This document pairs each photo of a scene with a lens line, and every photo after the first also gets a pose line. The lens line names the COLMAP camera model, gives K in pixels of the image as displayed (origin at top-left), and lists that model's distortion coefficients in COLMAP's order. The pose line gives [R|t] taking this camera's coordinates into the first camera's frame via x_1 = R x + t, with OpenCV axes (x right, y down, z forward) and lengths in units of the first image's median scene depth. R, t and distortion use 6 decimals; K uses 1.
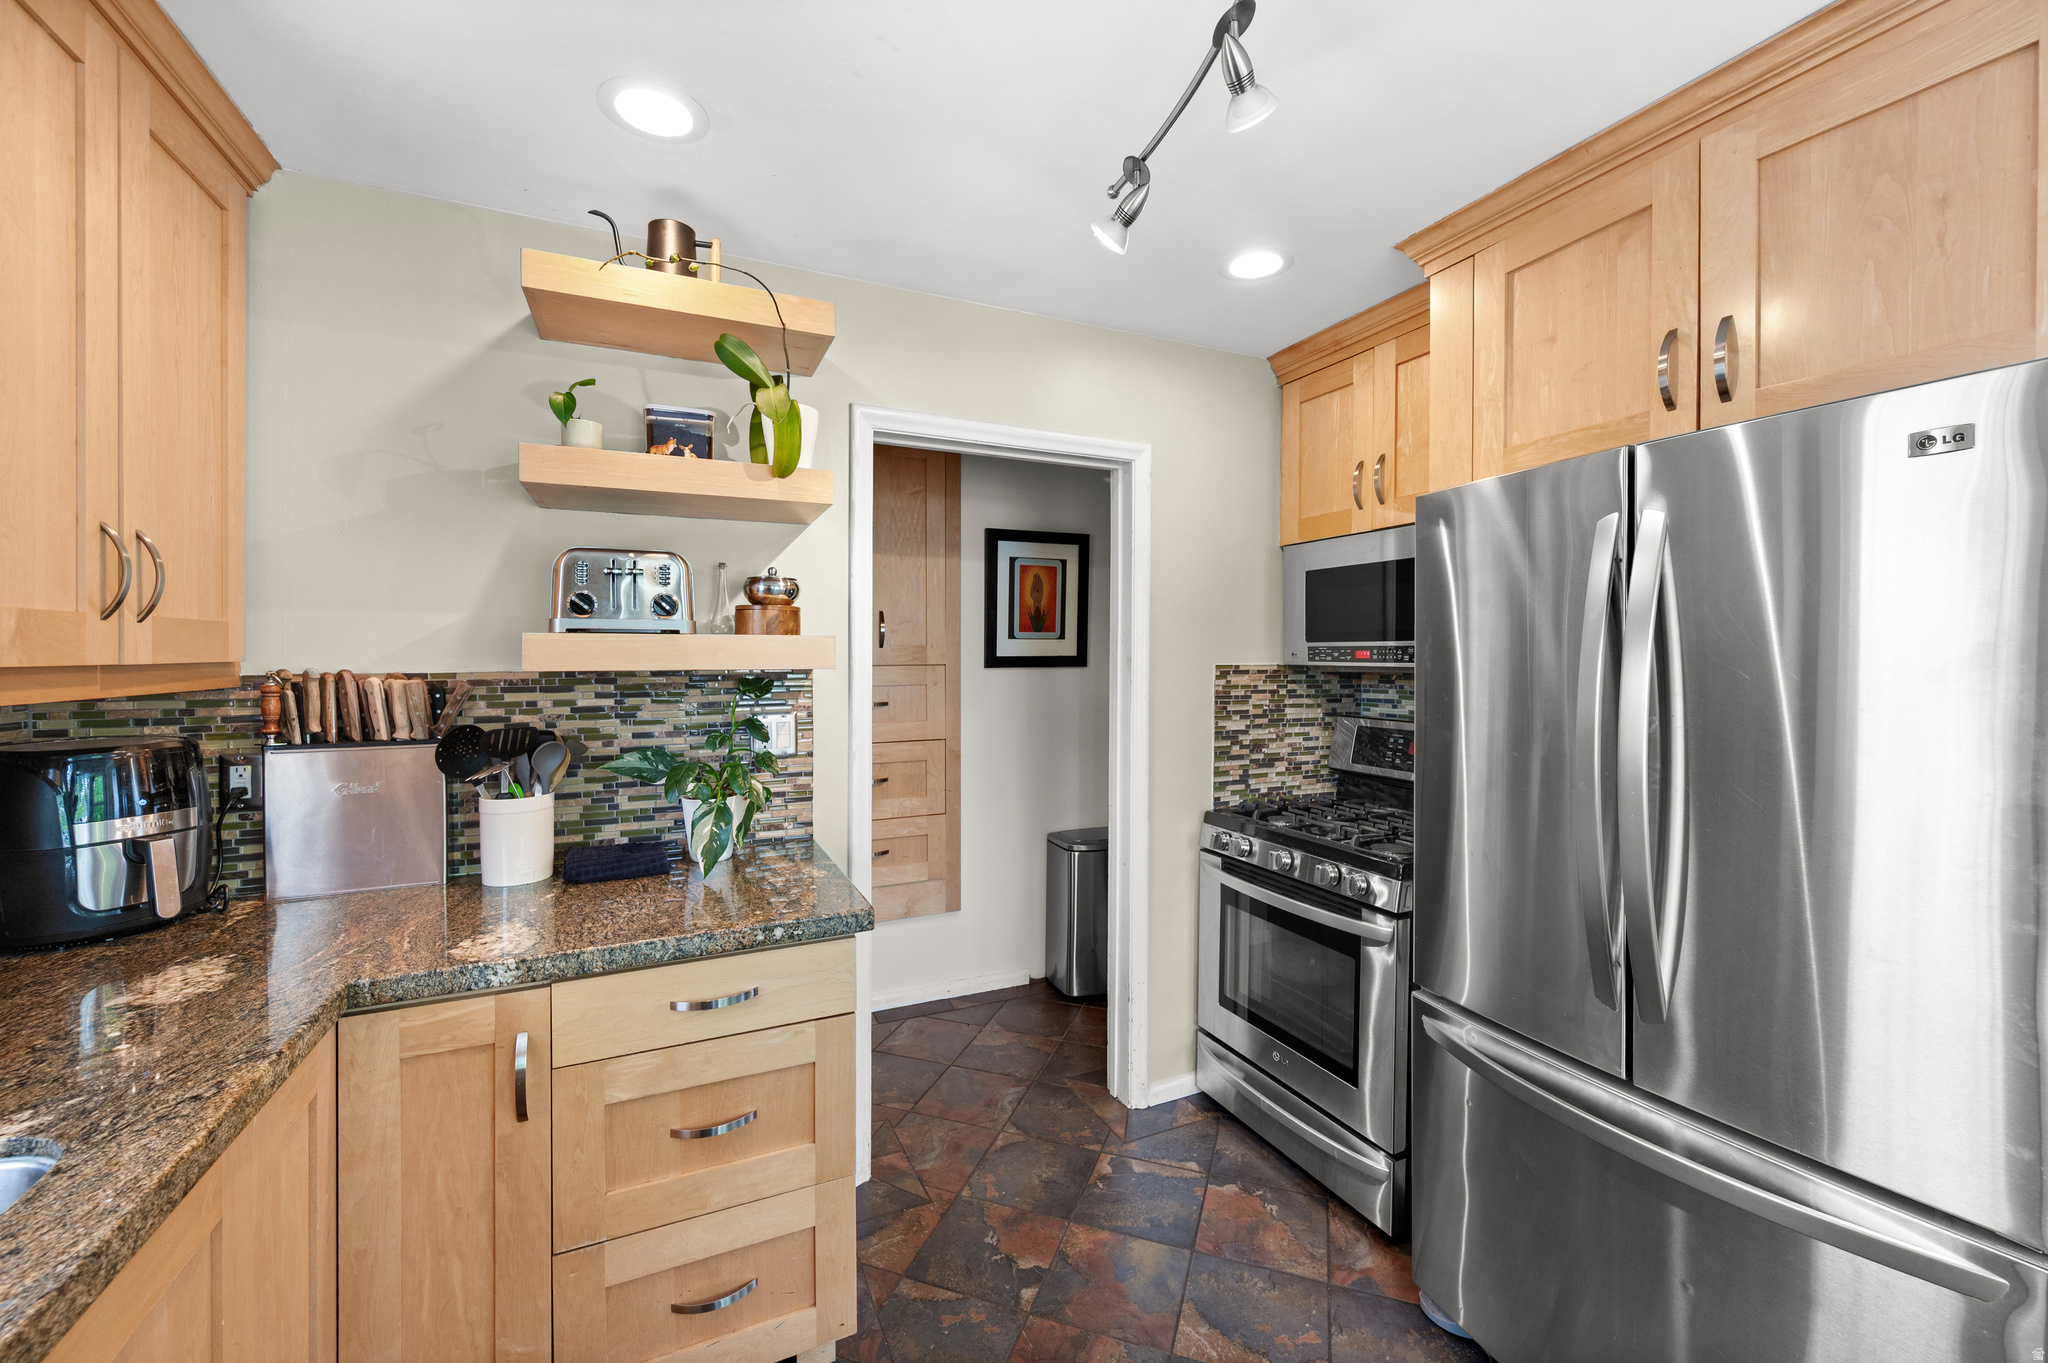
lens RADIAL K [[822.2, 0, 1019.1], [0, 822.2, 664.4], [0, 0, 1]] dist [-0.000274, 0.000214]
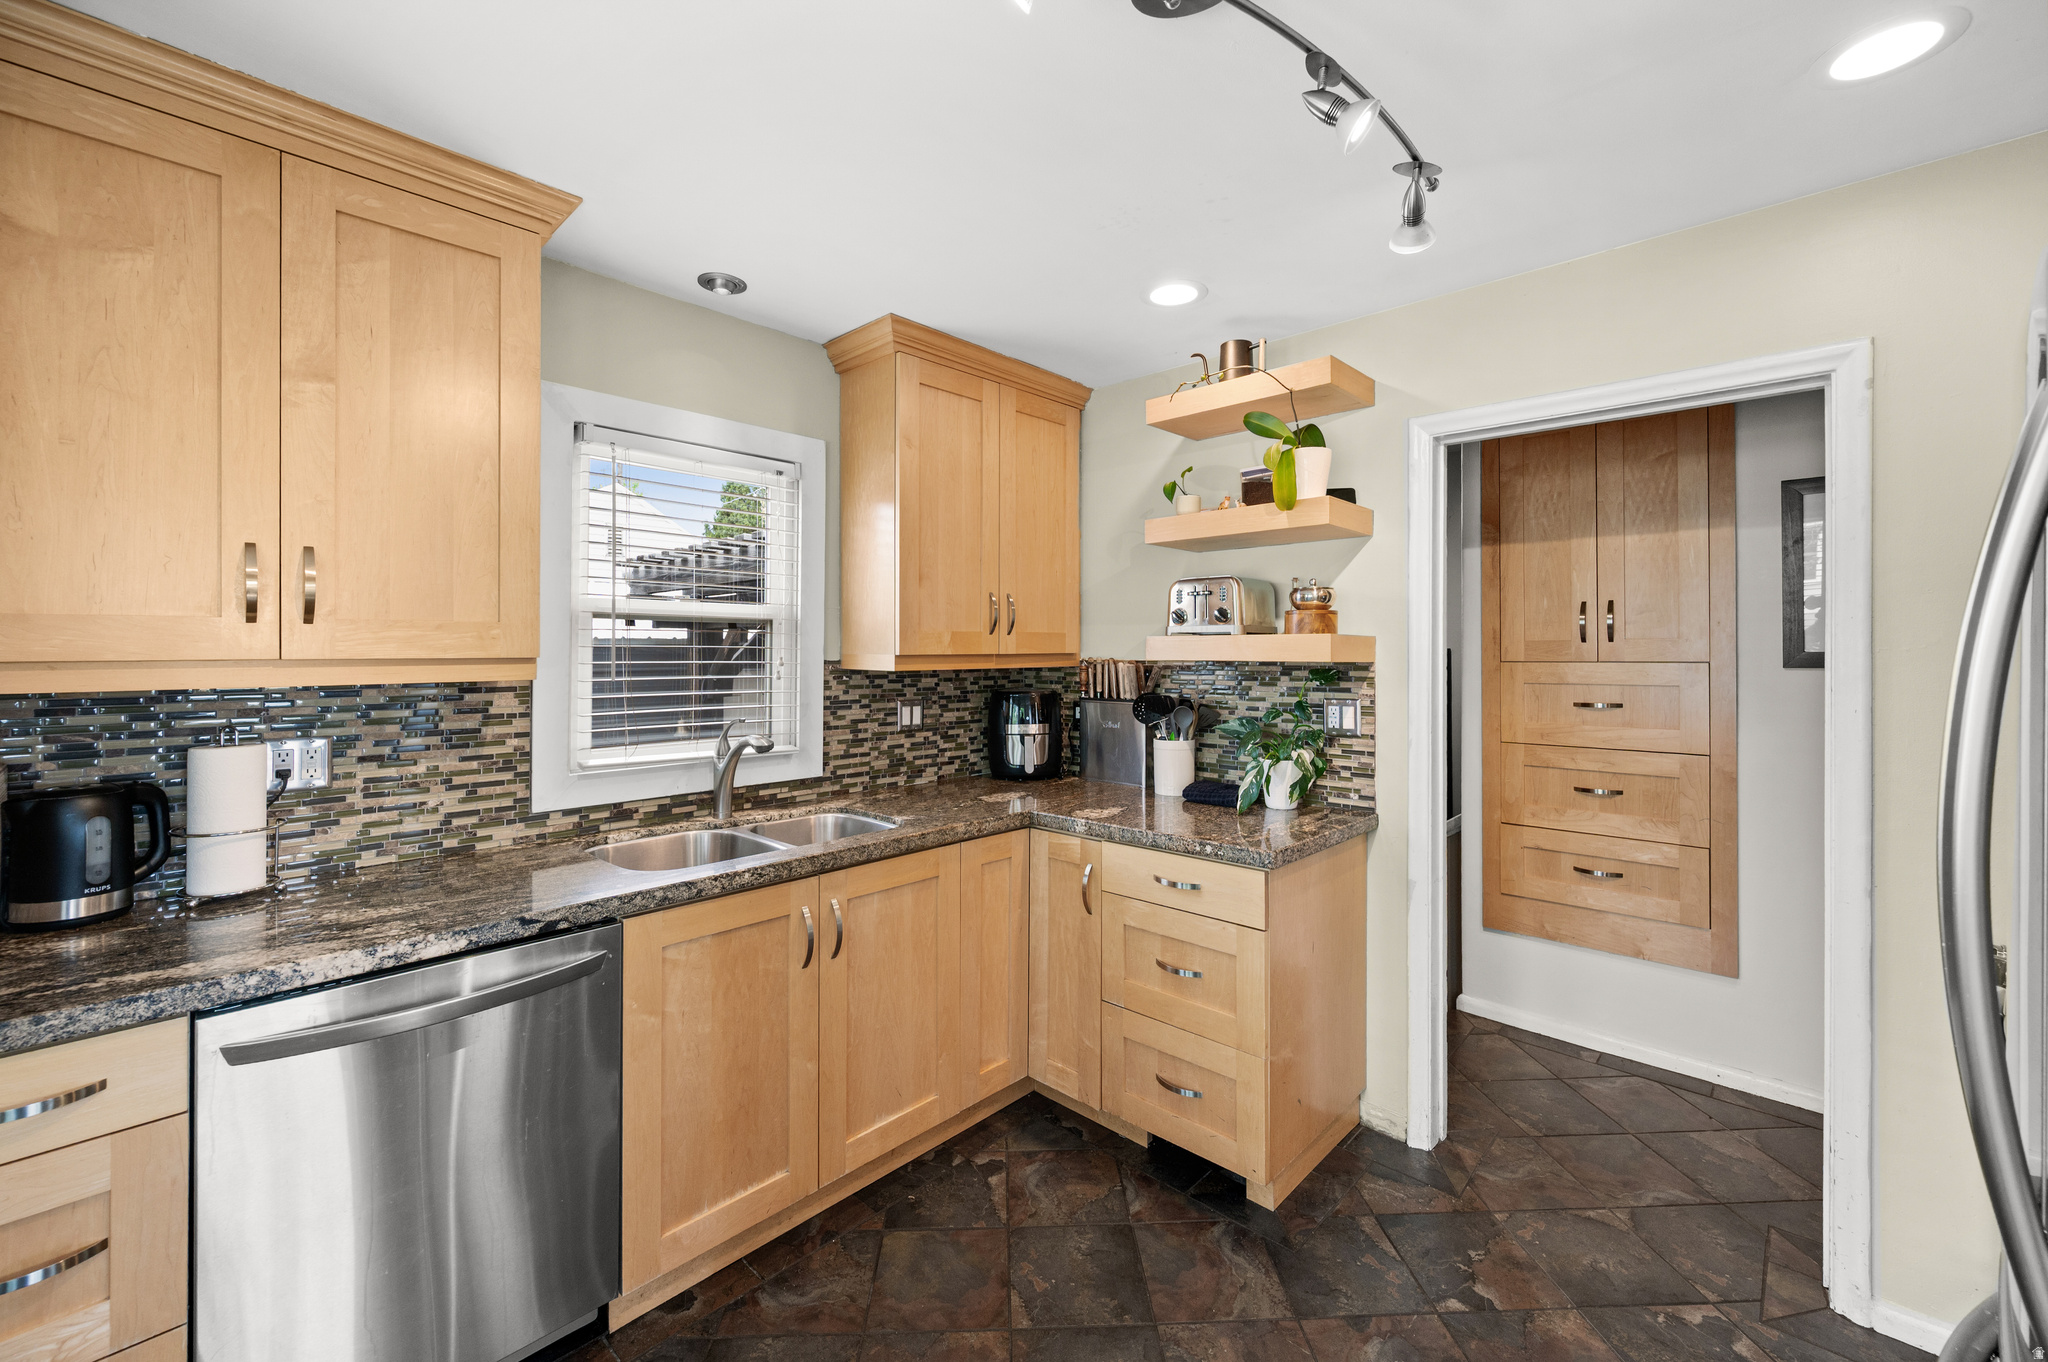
lens RADIAL K [[822.2, 0, 1034.1], [0, 822.2, 645.3], [0, 0, 1]] dist [-0.000274, 0.000214]
pose [[0.379266, -0.003839, -0.925280, 0.690173], [-0.011115, 0.999900, -0.008704, -0.003066], [0.925221, 0.013586, 0.379186, 0.149024]]
